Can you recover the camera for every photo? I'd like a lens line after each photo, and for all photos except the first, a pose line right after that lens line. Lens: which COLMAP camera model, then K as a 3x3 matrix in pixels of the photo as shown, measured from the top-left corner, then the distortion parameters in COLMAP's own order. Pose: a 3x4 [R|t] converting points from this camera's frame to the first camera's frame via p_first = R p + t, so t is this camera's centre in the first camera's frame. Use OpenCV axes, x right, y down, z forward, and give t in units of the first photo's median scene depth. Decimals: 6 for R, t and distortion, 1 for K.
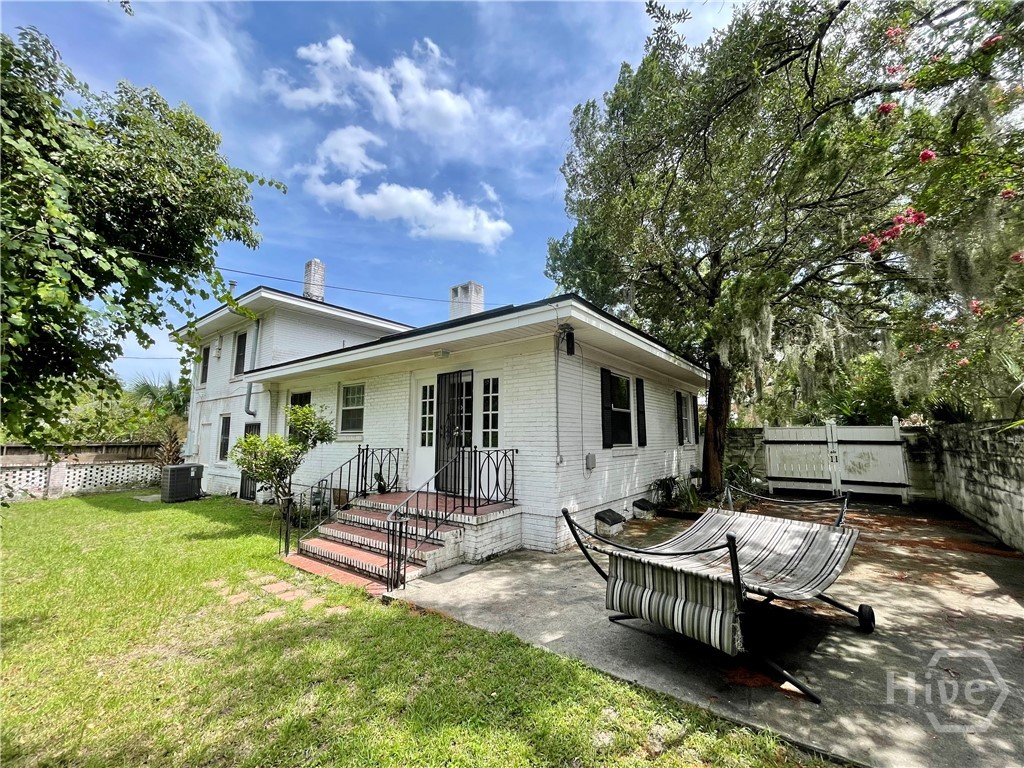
lens RADIAL K [[415.6, 0, 512.0], [0, 415.6, 384.0], [0, 0, 1]] dist [-0.007107, 0.000429]
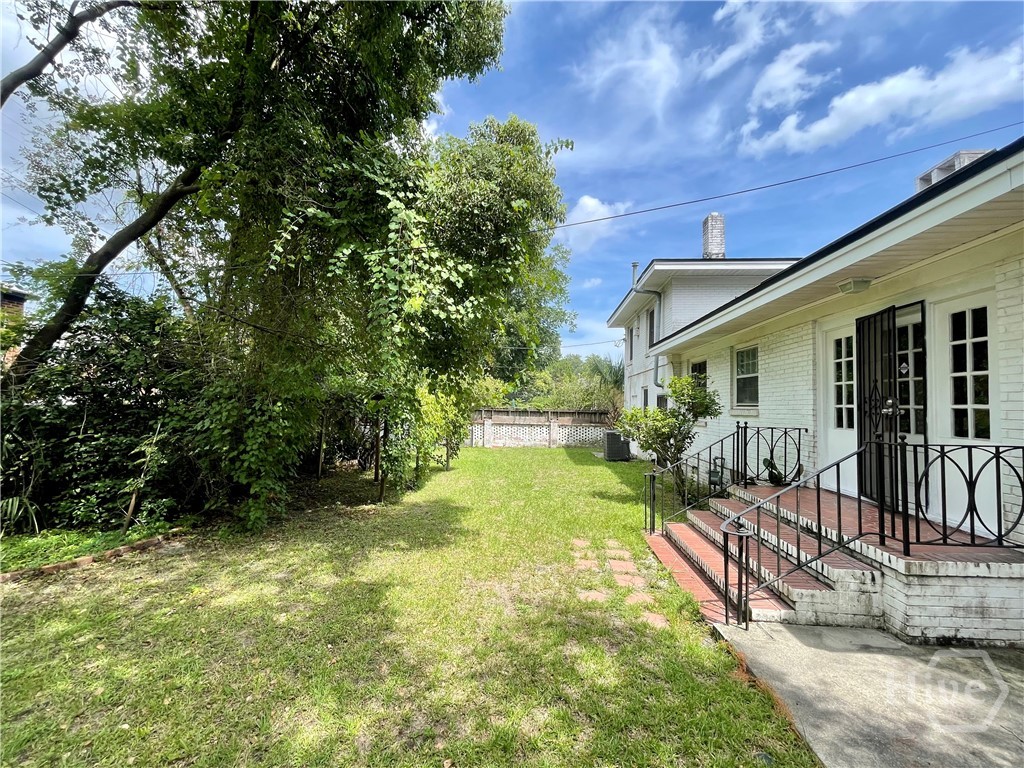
lens RADIAL K [[415.6, 0, 512.0], [0, 415.6, 384.0], [0, 0, 1]] dist [-0.007107, 0.000429]
pose [[0.525927, -0.027998, -0.850069, 0.091780], [0.089520, 0.995729, 0.022589, 0.016598], [0.845805, -0.087979, 0.526187, 0.215003]]
